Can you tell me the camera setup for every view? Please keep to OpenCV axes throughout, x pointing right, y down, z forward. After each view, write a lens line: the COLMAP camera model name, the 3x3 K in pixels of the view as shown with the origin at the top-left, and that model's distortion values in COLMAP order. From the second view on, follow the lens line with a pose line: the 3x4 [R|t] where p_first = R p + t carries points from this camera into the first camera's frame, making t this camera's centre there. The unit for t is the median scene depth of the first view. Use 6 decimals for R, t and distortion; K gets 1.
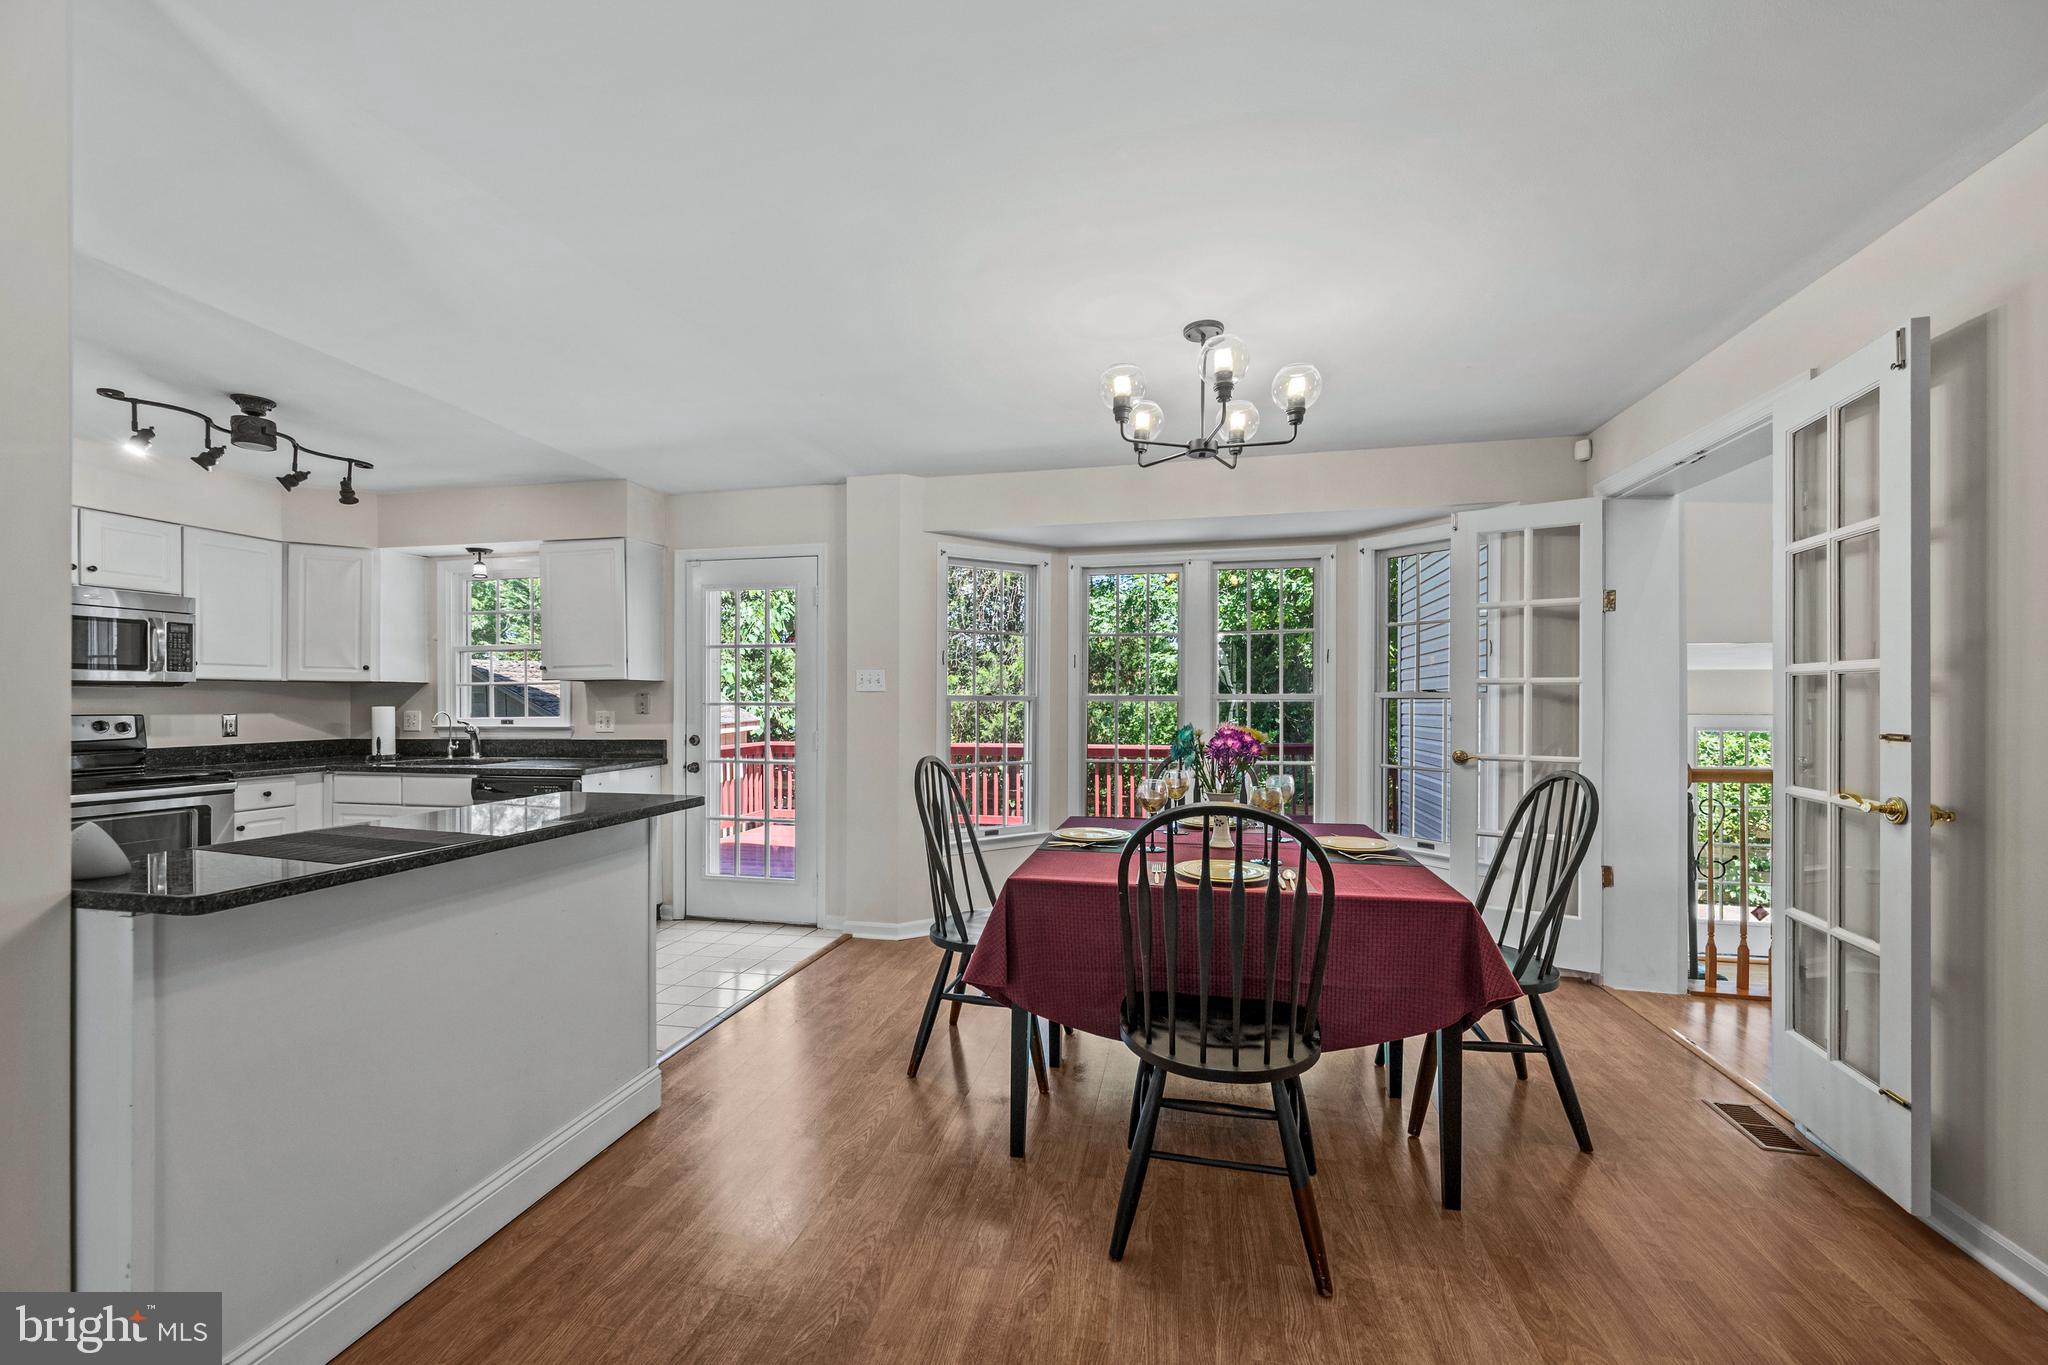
lens RADIAL K [[820.3, 0, 1022.8], [0, 820.3, 701.2], [0, 0, 1]] dist [-0.003068, 0.001257]
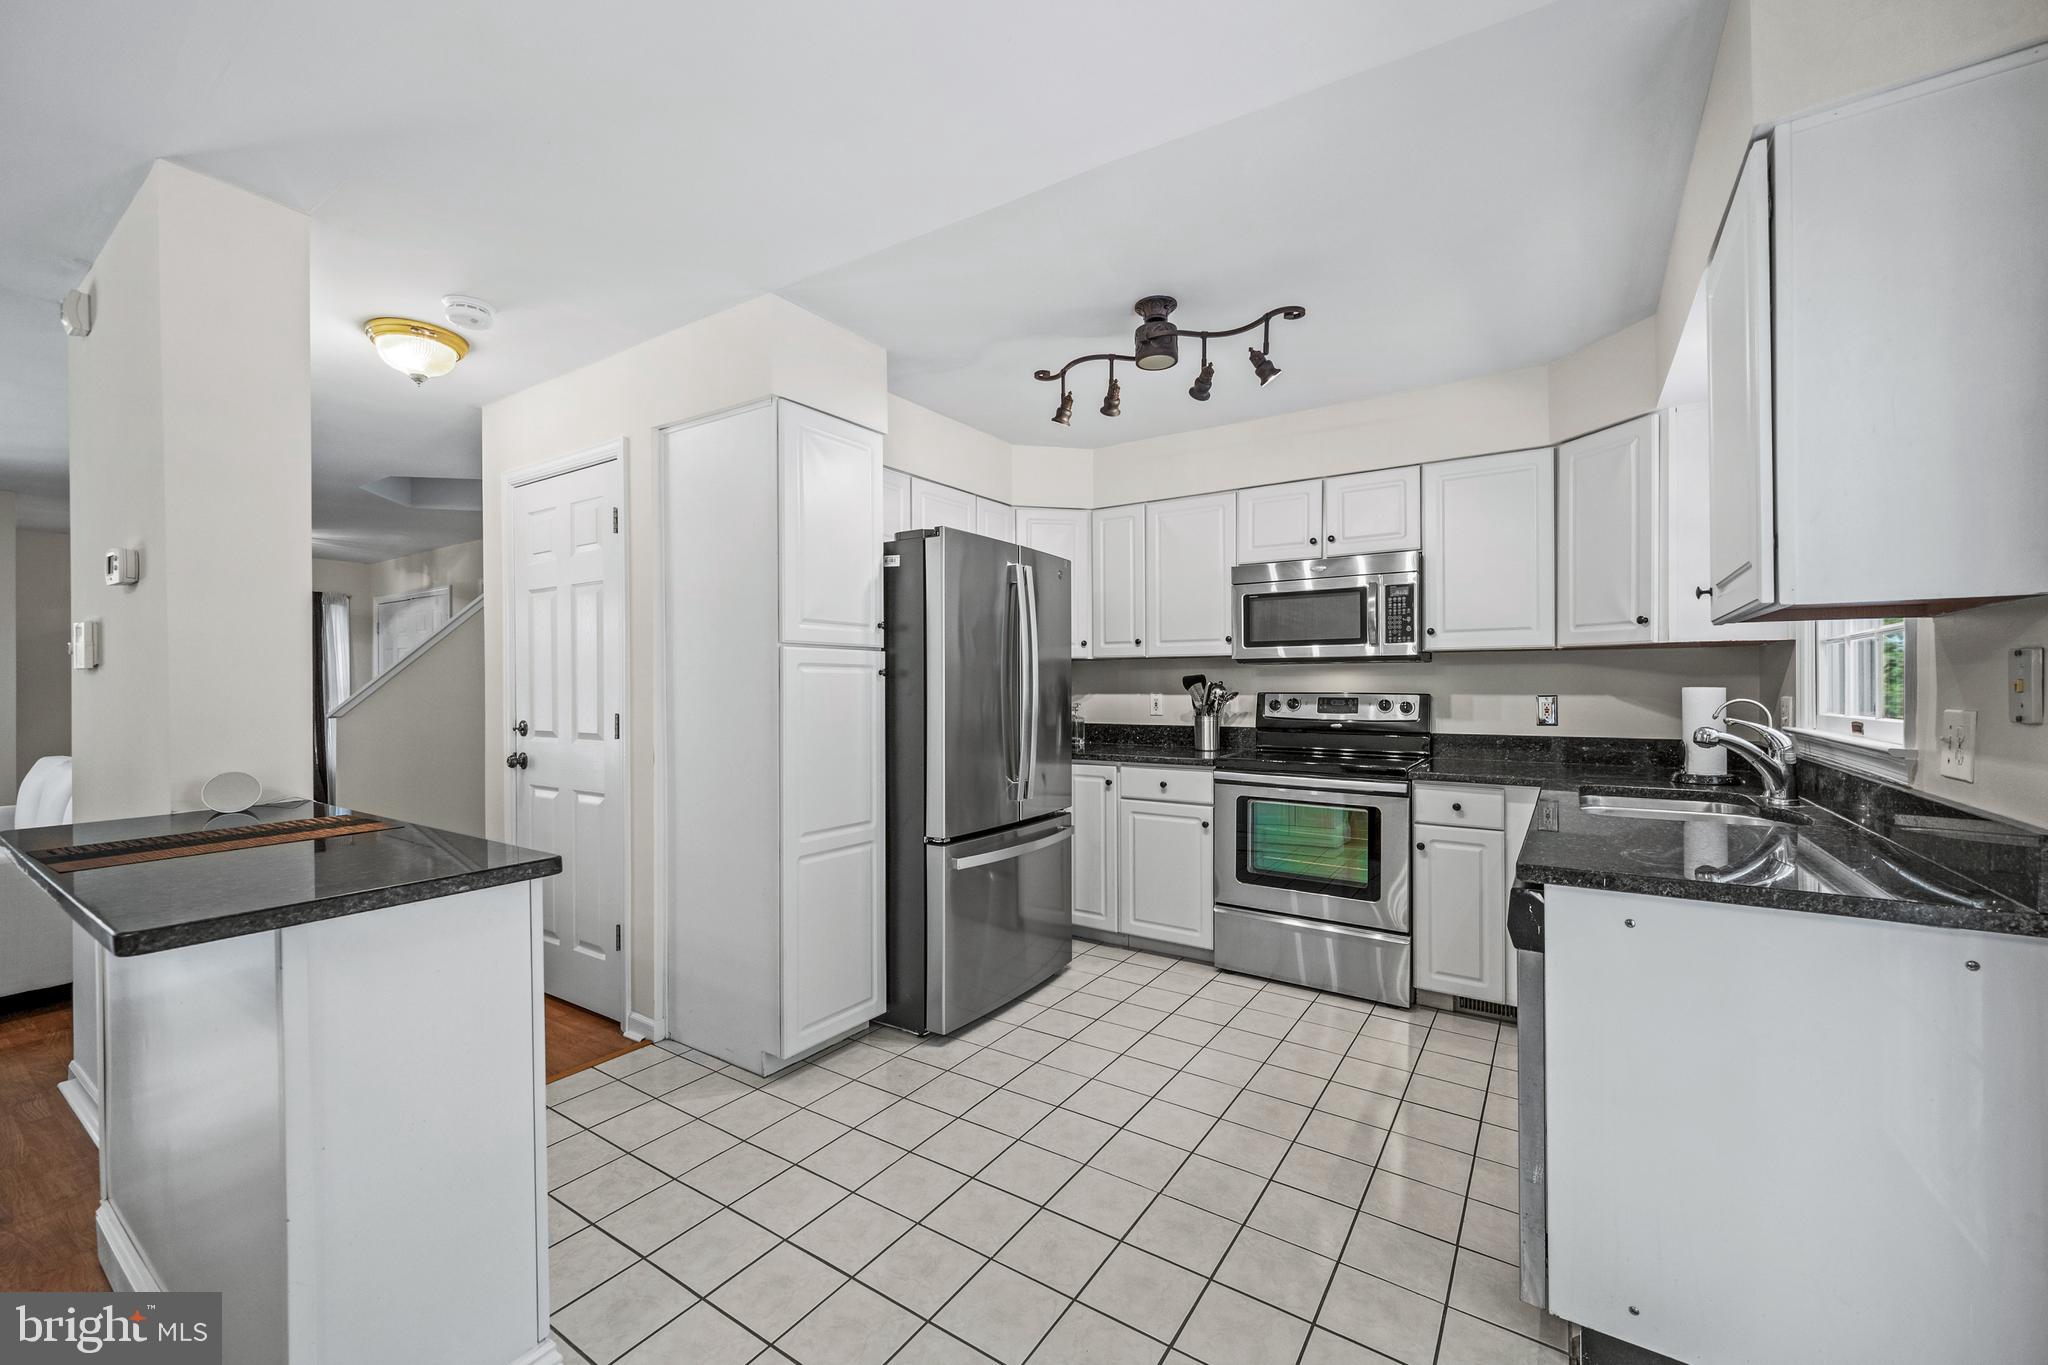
lens RADIAL K [[820.3, 0, 1020.5], [0, 820.3, 685.9], [0, 0, 1]] dist [-0.003068, 0.001257]
pose [[-0.376201, 0.009531, -0.926489, -0.104910], [0.004646, 0.999954, 0.008400, -0.001247], [0.926526, -0.001144, -0.376228, 0.877685]]
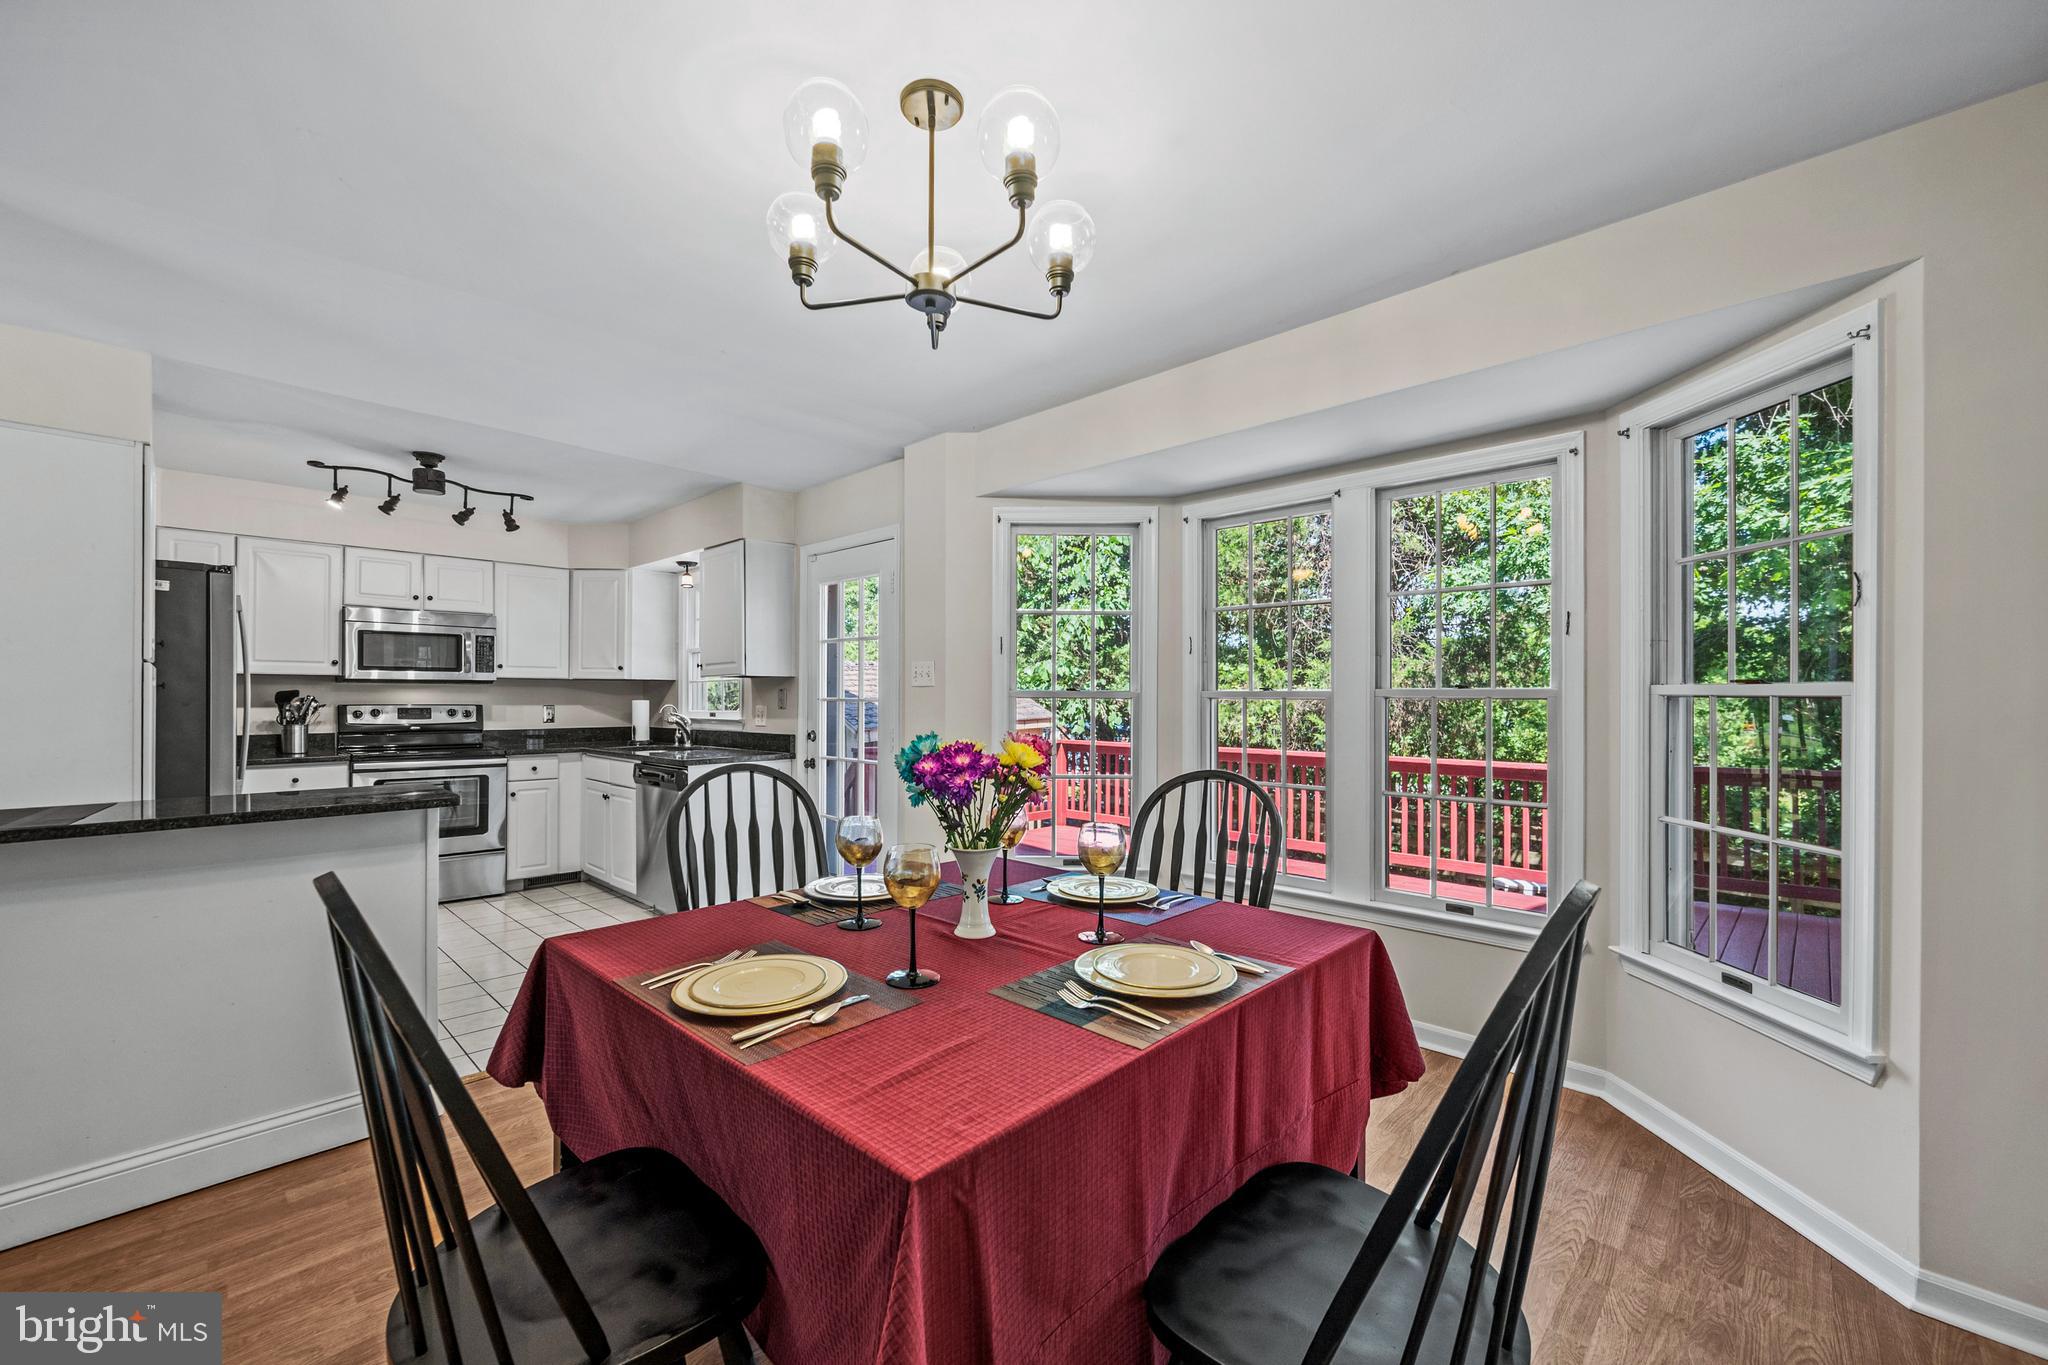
lens RADIAL K [[820.3, 0, 1018.6], [0, 820.3, 696.7], [0, 0, 1]] dist [-0.003068, 0.001257]
pose [[0.845665, 0.003693, -0.533702, 0.370861], [-0.005456, 0.999984, -0.001726, 0.000330], [0.533686, 0.004372, 0.845671, 0.313905]]
